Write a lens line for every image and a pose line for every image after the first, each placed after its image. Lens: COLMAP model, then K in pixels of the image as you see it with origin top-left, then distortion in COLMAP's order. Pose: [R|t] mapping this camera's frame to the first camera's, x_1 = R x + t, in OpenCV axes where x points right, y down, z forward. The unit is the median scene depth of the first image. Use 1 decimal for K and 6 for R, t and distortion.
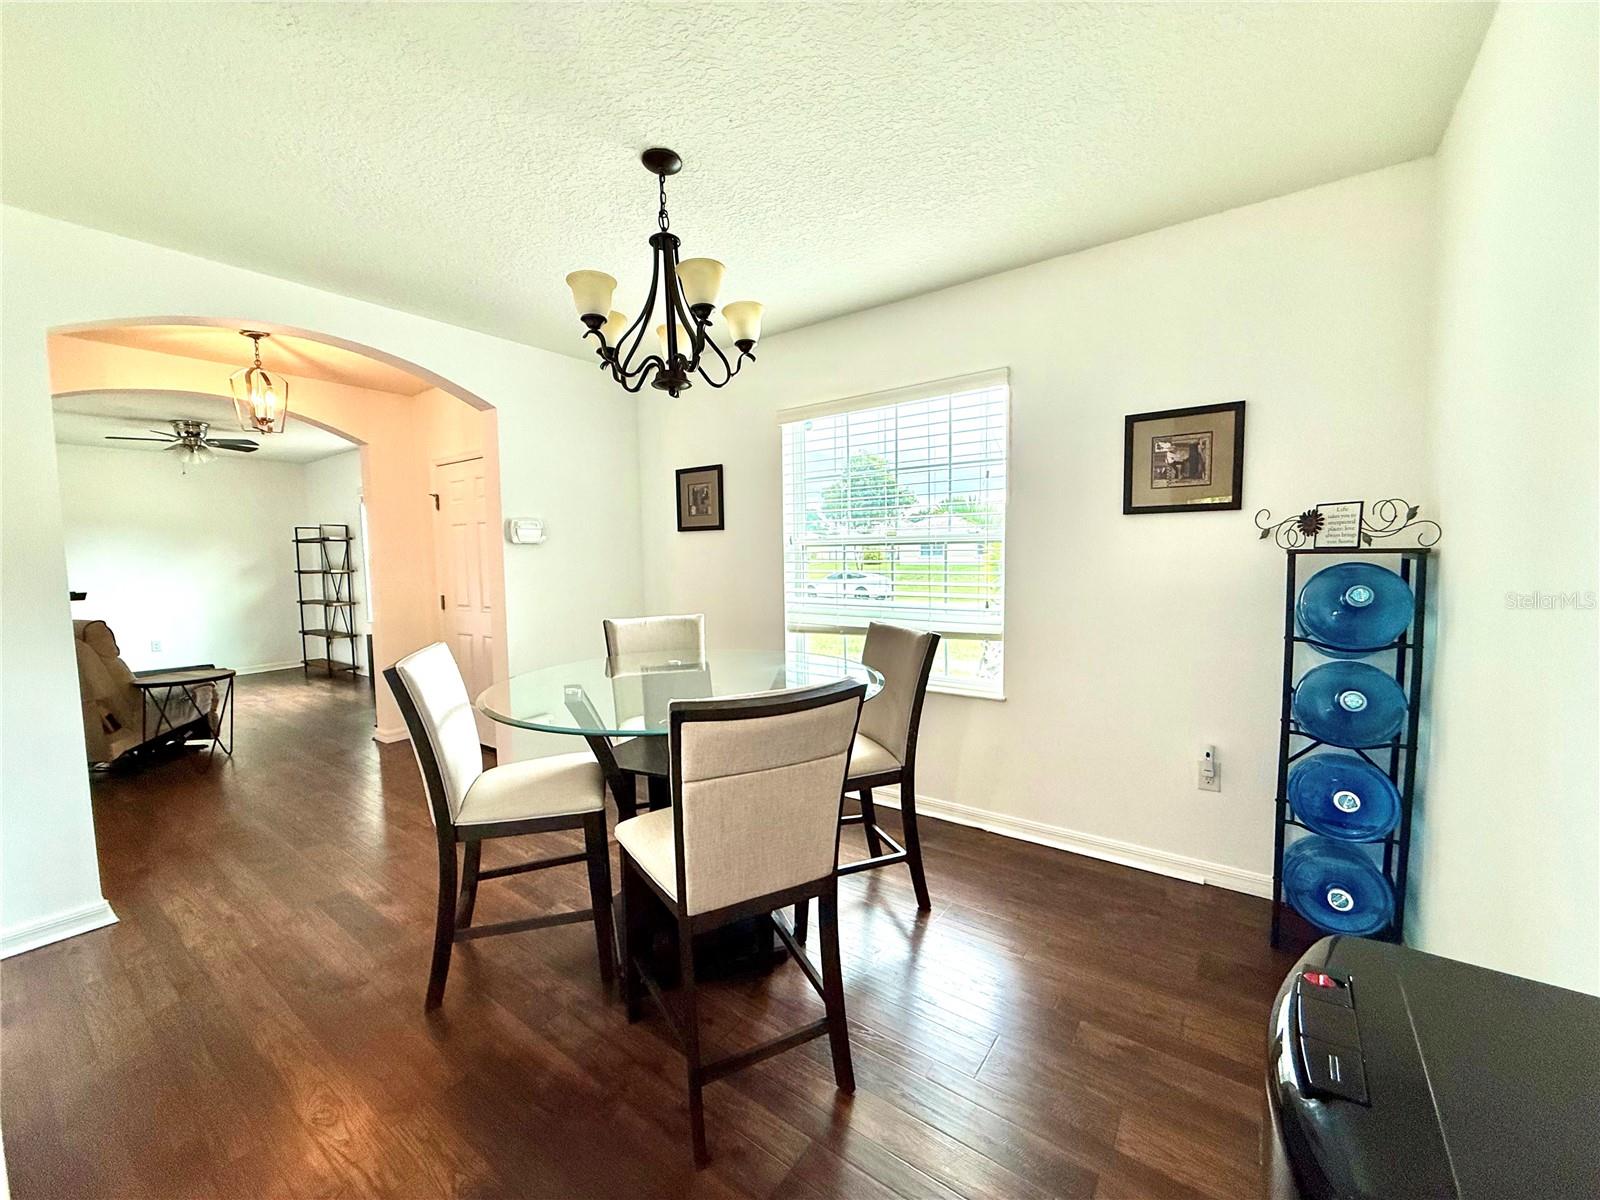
lens RADIAL K [[637.8, 0, 801.5], [0, 637.8, 600.8], [0, 0, 1]] dist [0.001364, -0.000139]
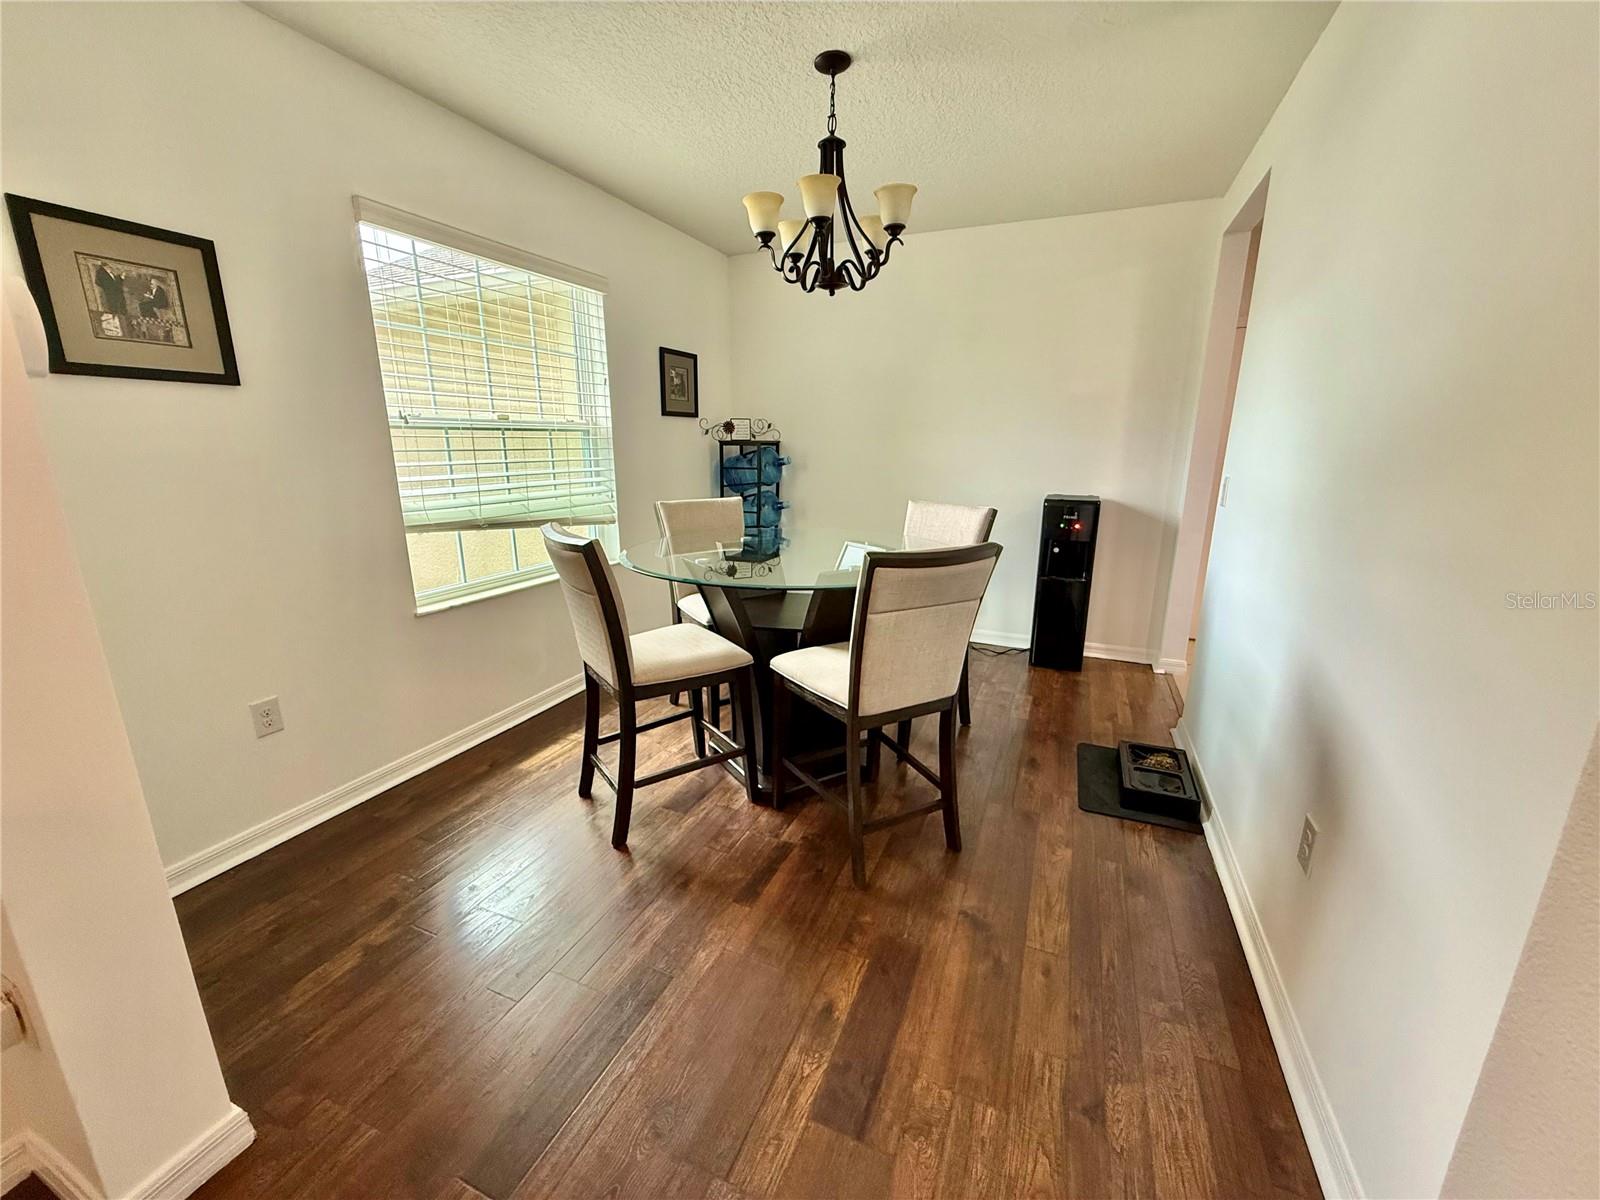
lens RADIAL K [[637.8, 0, 807.3], [0, 637.8, 597.1], [0, 0, 1]] dist [0.001364, -0.000139]
pose [[-0.259150, -0.232888, 0.937339, -1.114273], [0.055170, 0.965340, 0.255098, -0.088540], [-0.964260, 0.117822, -0.237319, 1.105206]]
